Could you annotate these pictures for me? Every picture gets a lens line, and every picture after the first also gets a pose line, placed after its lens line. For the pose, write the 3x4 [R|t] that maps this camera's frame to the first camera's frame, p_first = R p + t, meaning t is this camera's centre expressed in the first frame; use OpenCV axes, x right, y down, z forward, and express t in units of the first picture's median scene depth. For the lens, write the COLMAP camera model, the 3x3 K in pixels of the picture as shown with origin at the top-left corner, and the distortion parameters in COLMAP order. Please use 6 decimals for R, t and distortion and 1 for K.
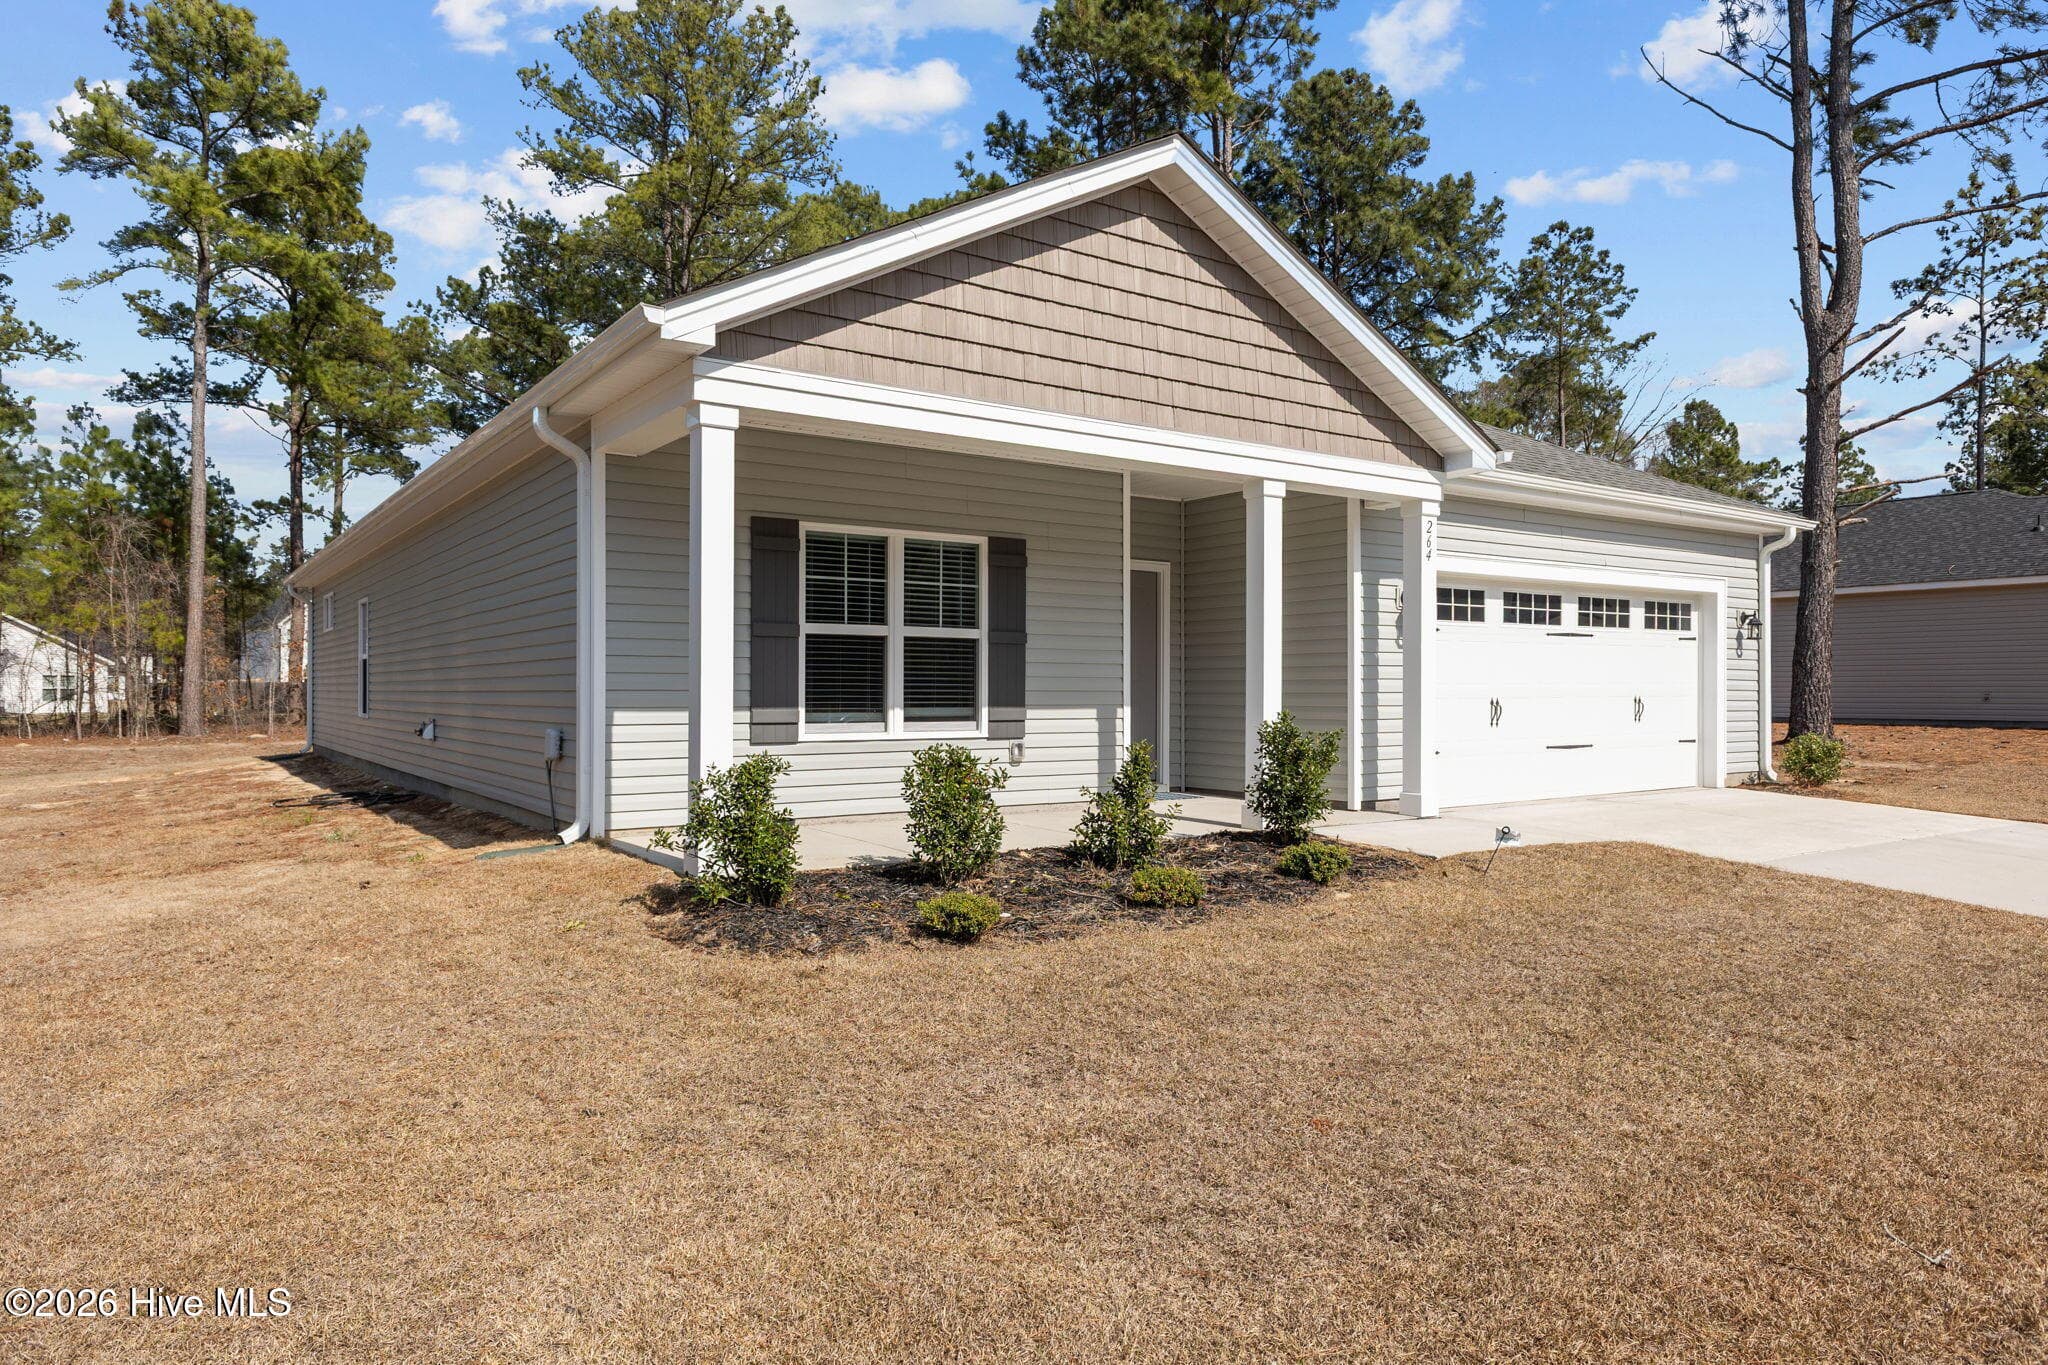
lens RADIAL K [[1282.6, 0, 1024.0], [0, 1282.6, 682.5], [0, 0, 1]] dist [0.001994, -0.001824]
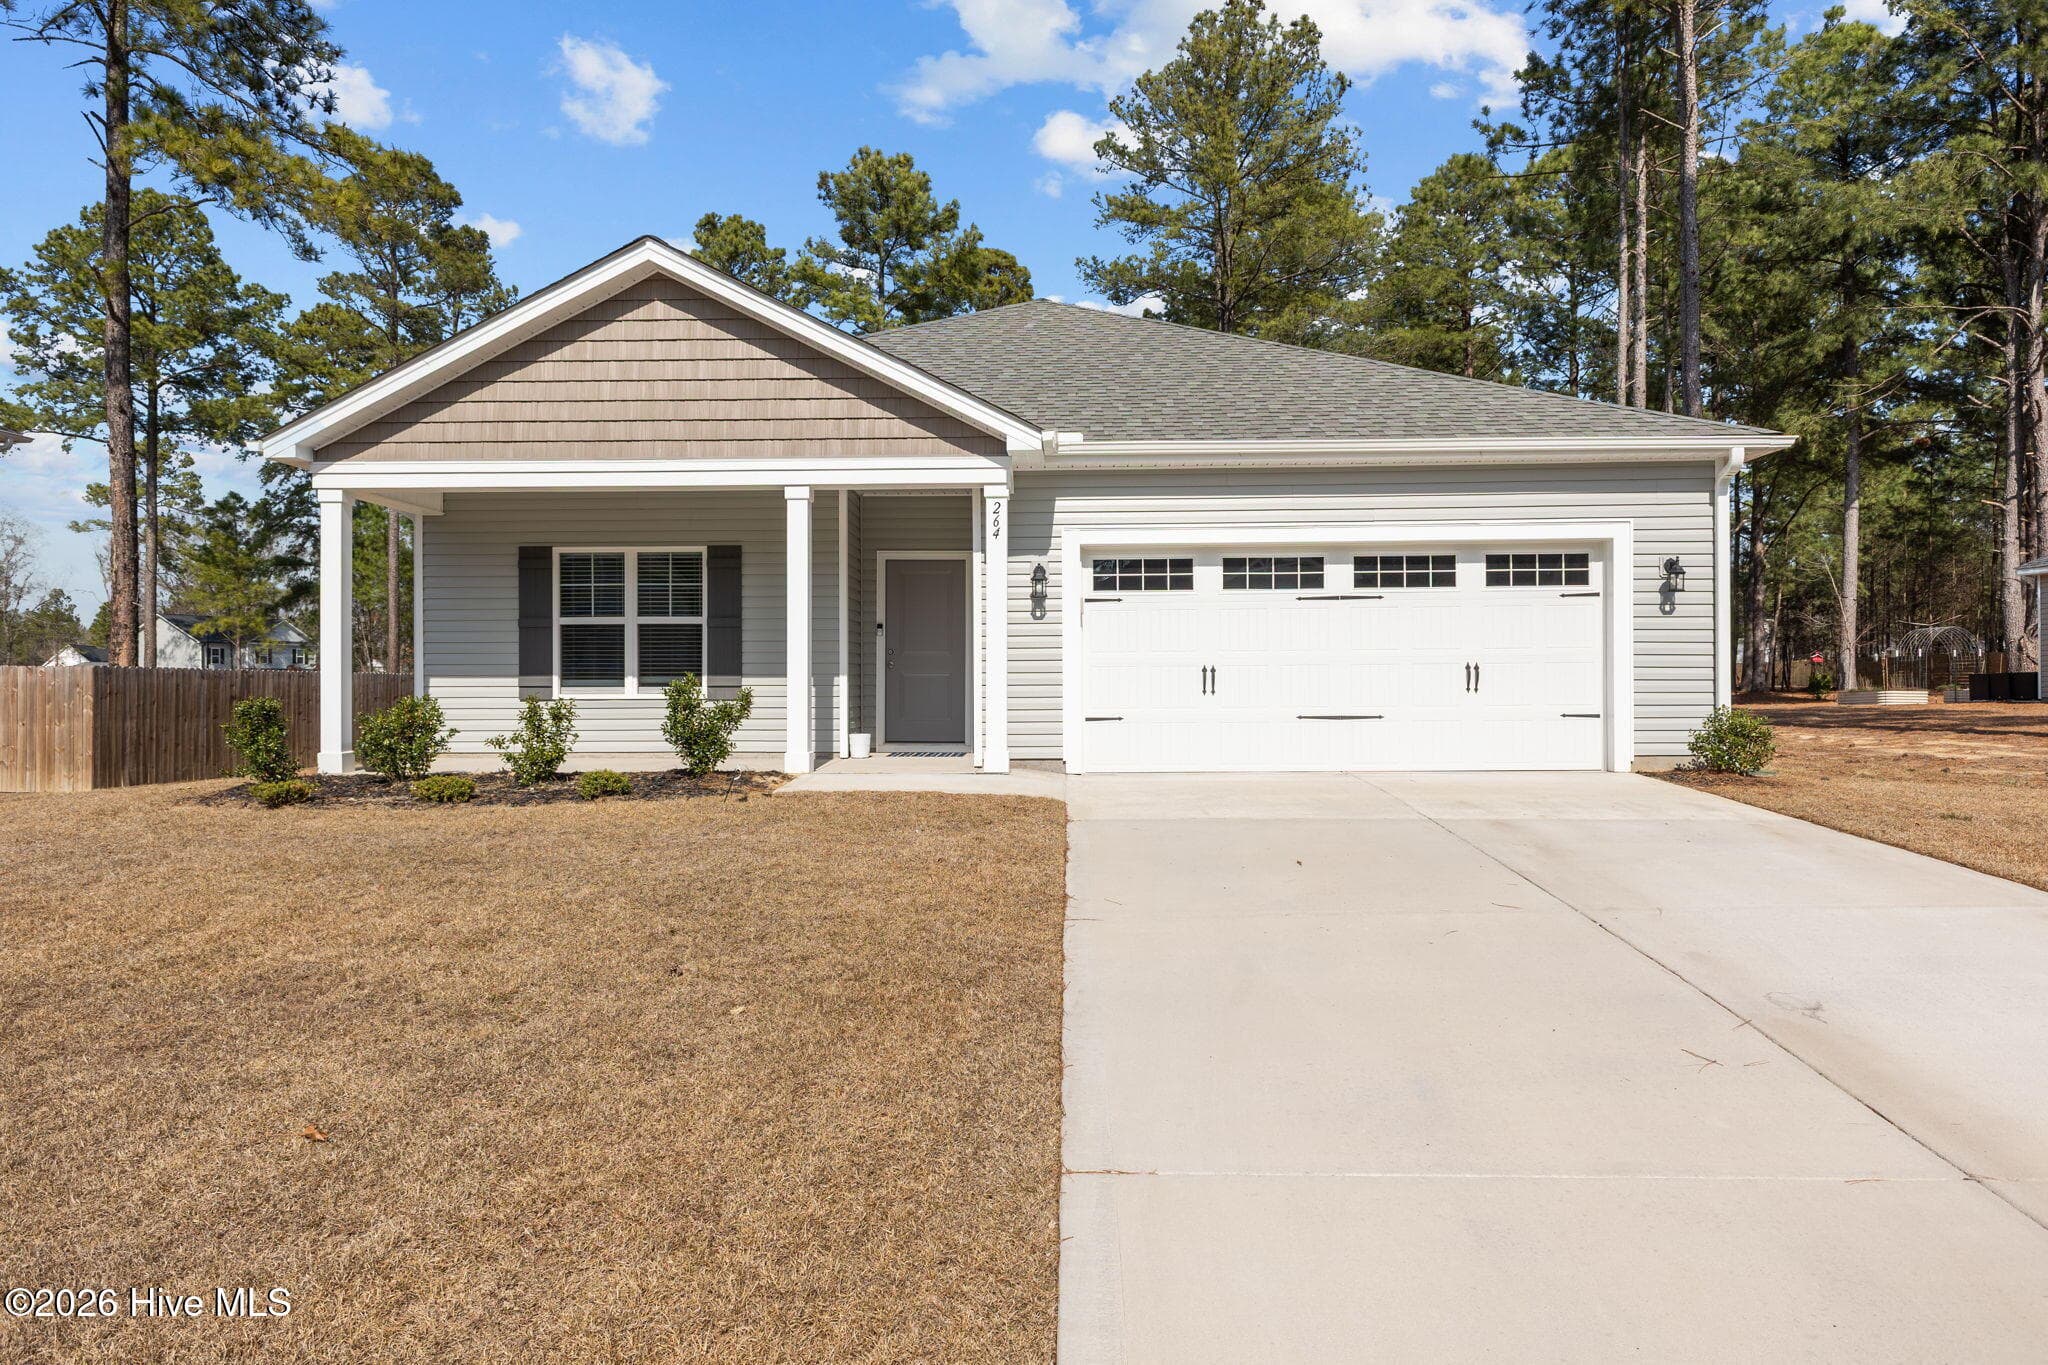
lens RADIAL K [[1282.6, 0, 1024.0], [0, 1282.6, 682.5], [0, 0, 1]] dist [0.001994, -0.001824]
pose [[0.800692, -0.006045, -0.599046, 0.837487], [0.008522, 0.999963, 0.001299, 0.022244], [0.599016, -0.006145, 0.800714, 0.118015]]
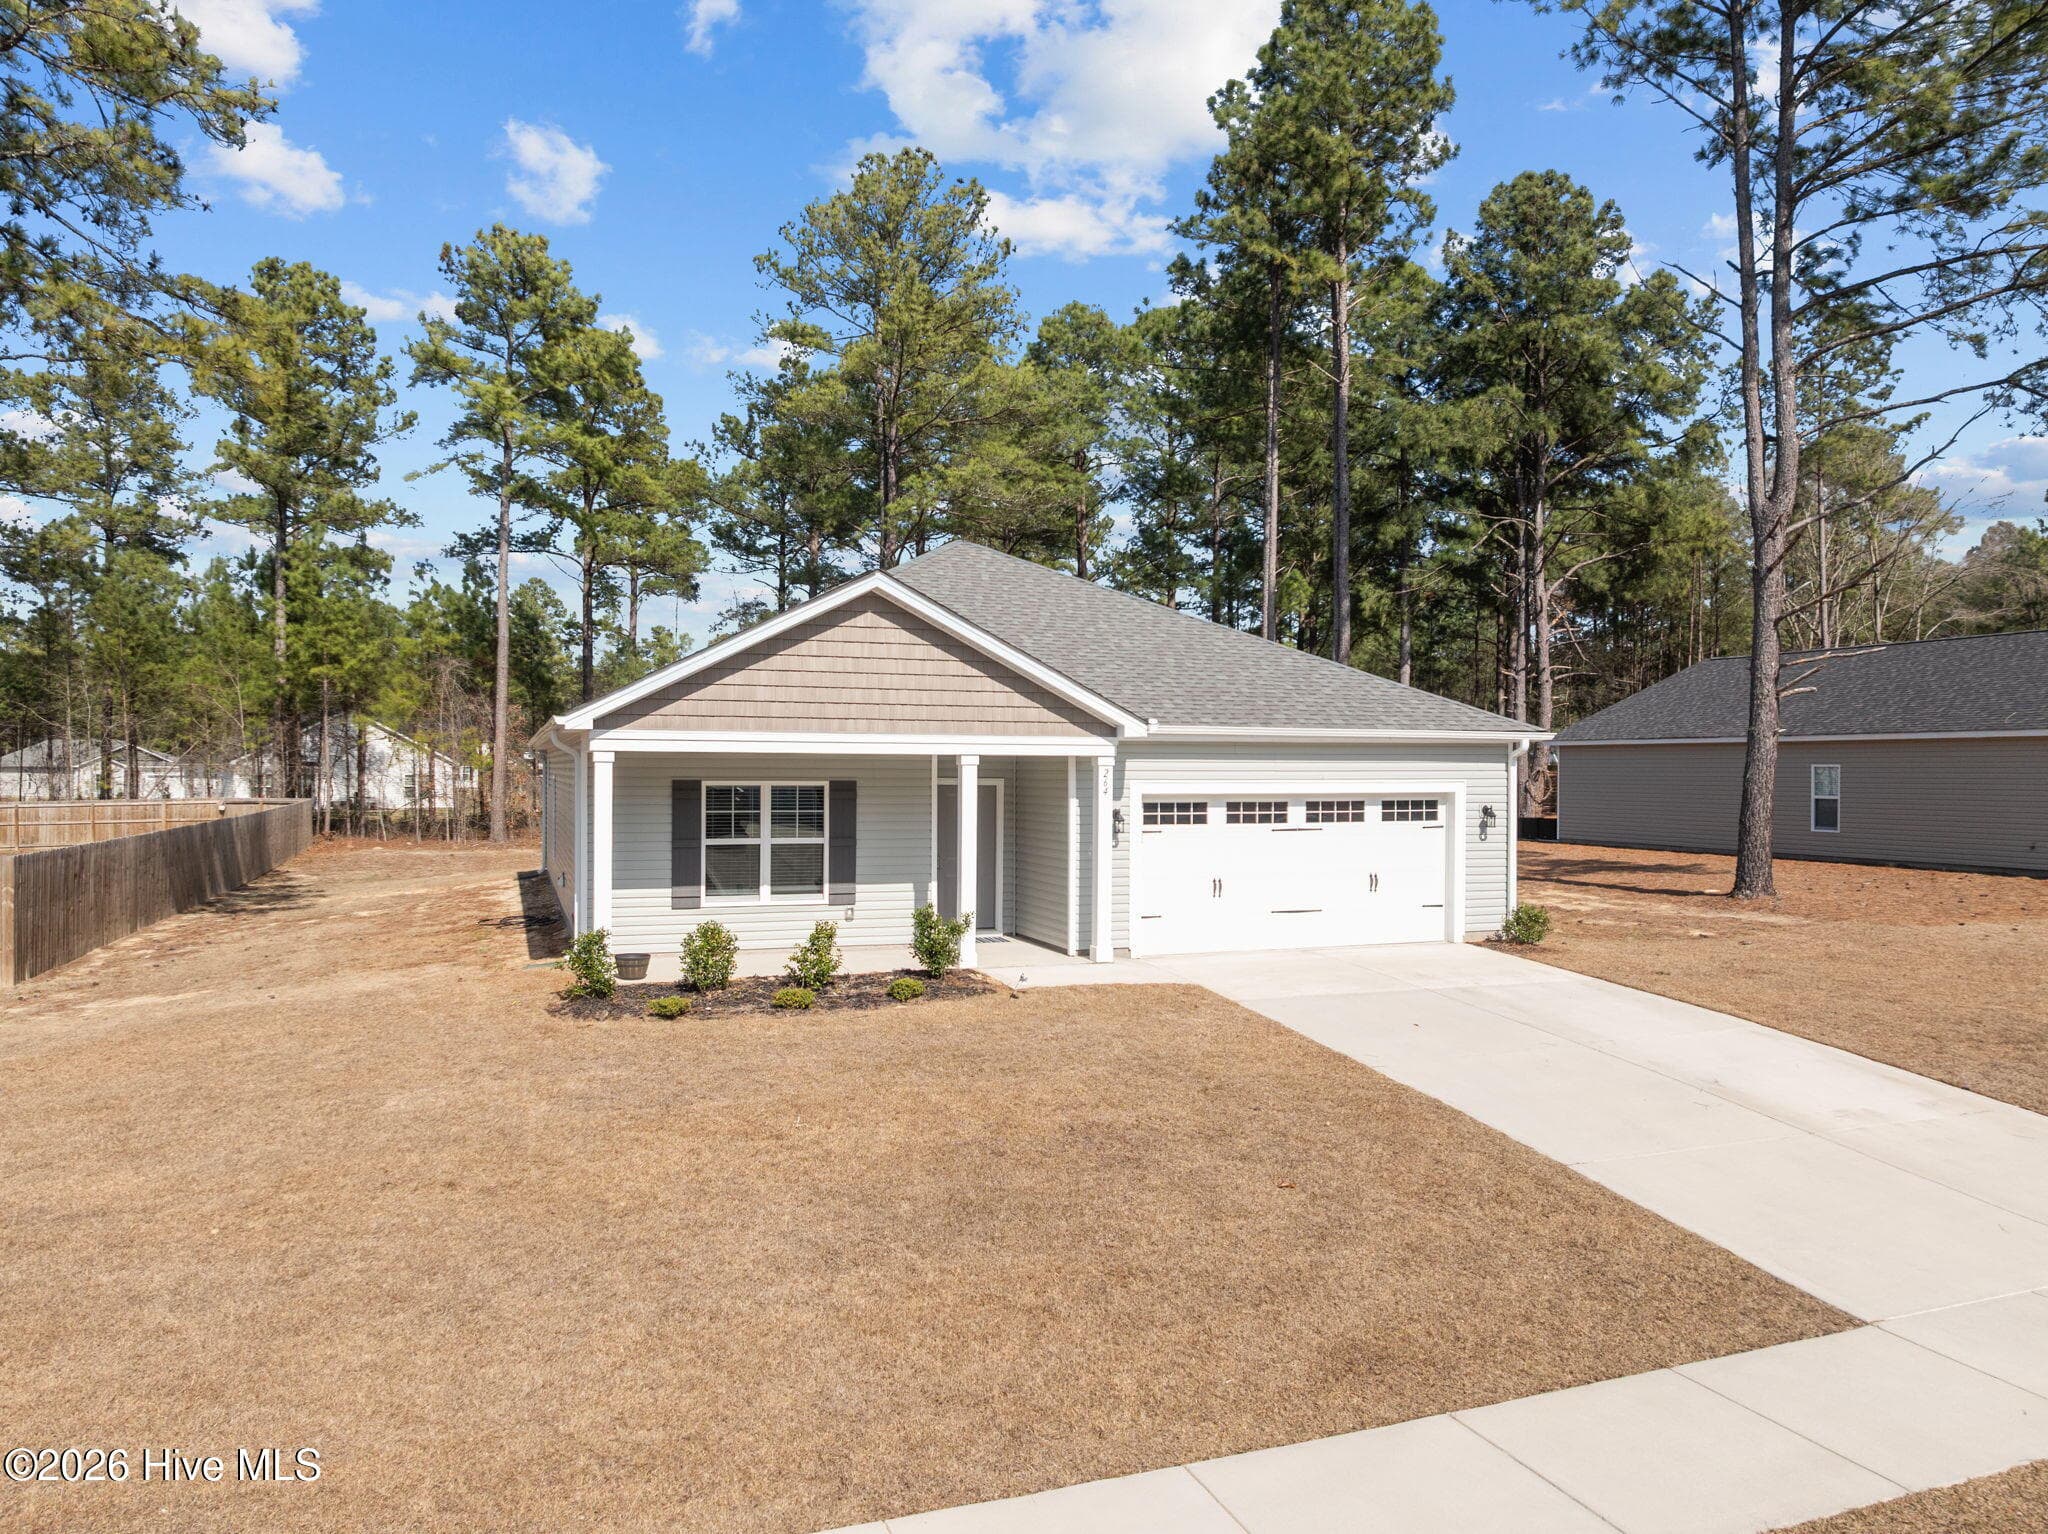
lens RADIAL K [[1448.5, 0, 1024.0], [0, 1448.5, 767.0], [0, 0, 1]] dist [-0.037083, 0.003331]
pose [[0.966853, 0.002995, -0.255315, 0.562030], [-0.001756, 0.999986, 0.005081, -0.116269], [0.255326, -0.004464, 0.966845, -0.590245]]
